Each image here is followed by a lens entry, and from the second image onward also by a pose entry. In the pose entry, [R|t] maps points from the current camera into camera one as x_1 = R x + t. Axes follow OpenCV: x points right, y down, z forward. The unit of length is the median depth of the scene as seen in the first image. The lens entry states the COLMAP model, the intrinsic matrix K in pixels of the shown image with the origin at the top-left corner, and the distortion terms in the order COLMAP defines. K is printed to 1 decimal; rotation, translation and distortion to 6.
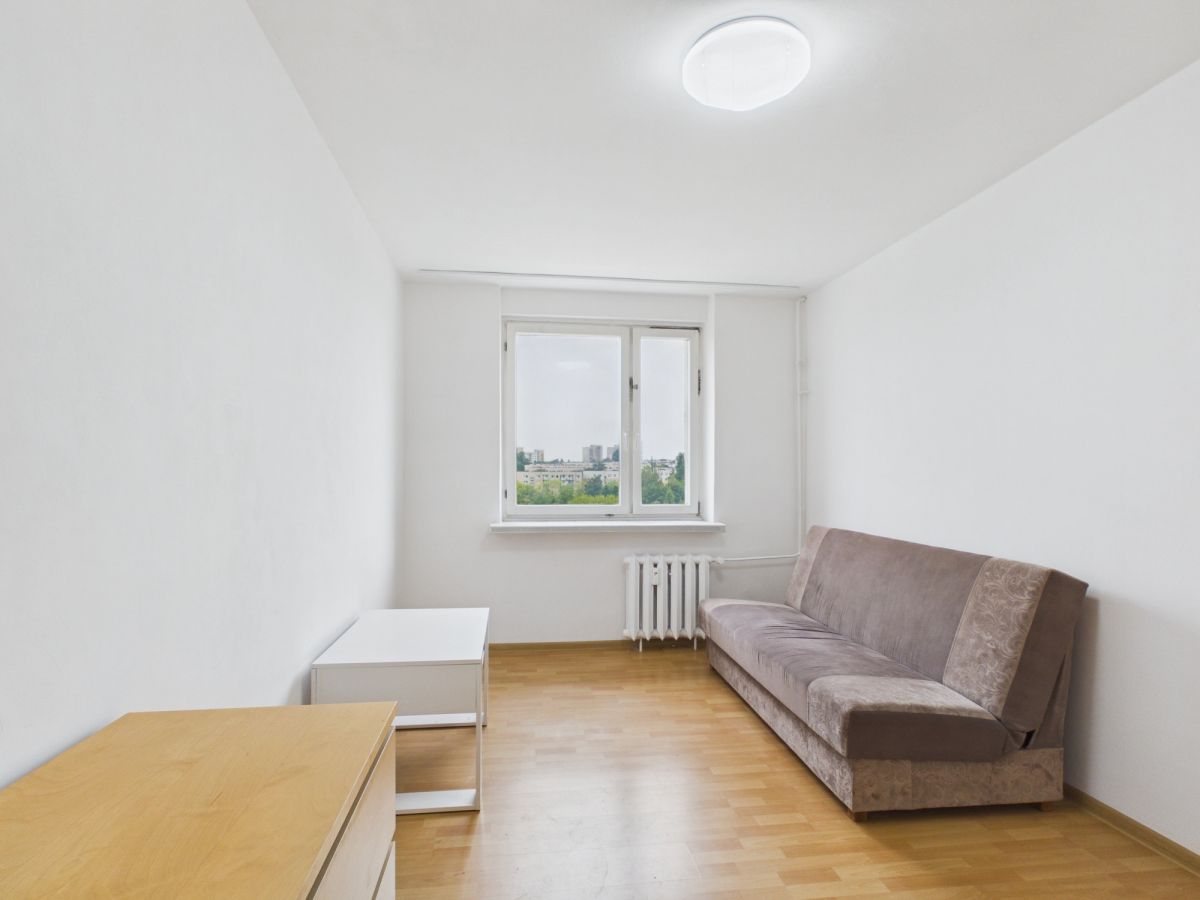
lens RADIAL K [[555.1, 0, 595.1], [0, 555.1, 483.3], [0, 0, 1]] dist [0.000252, 0.000204]
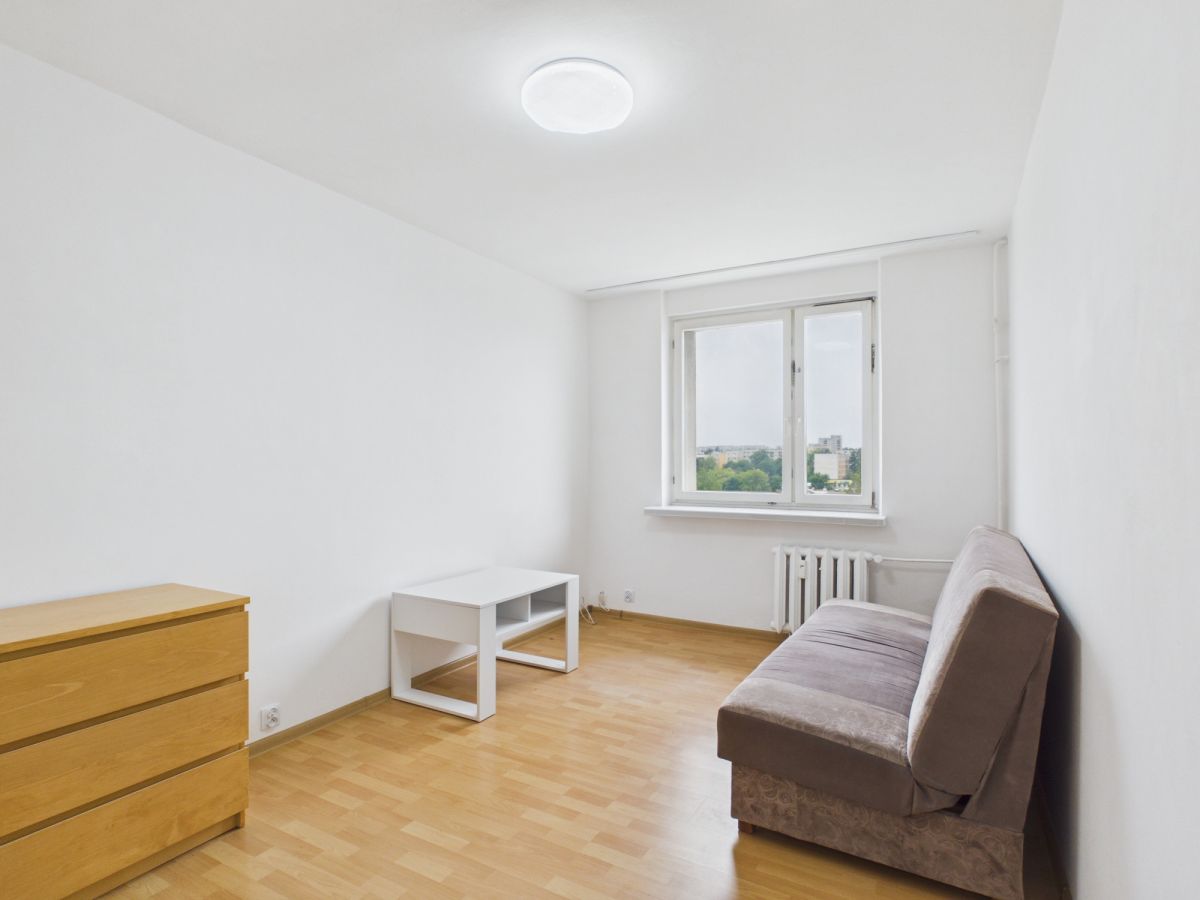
lens RADIAL K [[561.4, 0, 650.4], [0, 561.4, 466.7], [0, 0, 1]] dist [-0.001277, -0.000158]
pose [[0.841299, 0.001994, -0.540567, 0.405325], [-0.005945, 0.999967, -0.005564, -0.000389], [0.540538, 0.007894, 0.841283, 0.053735]]
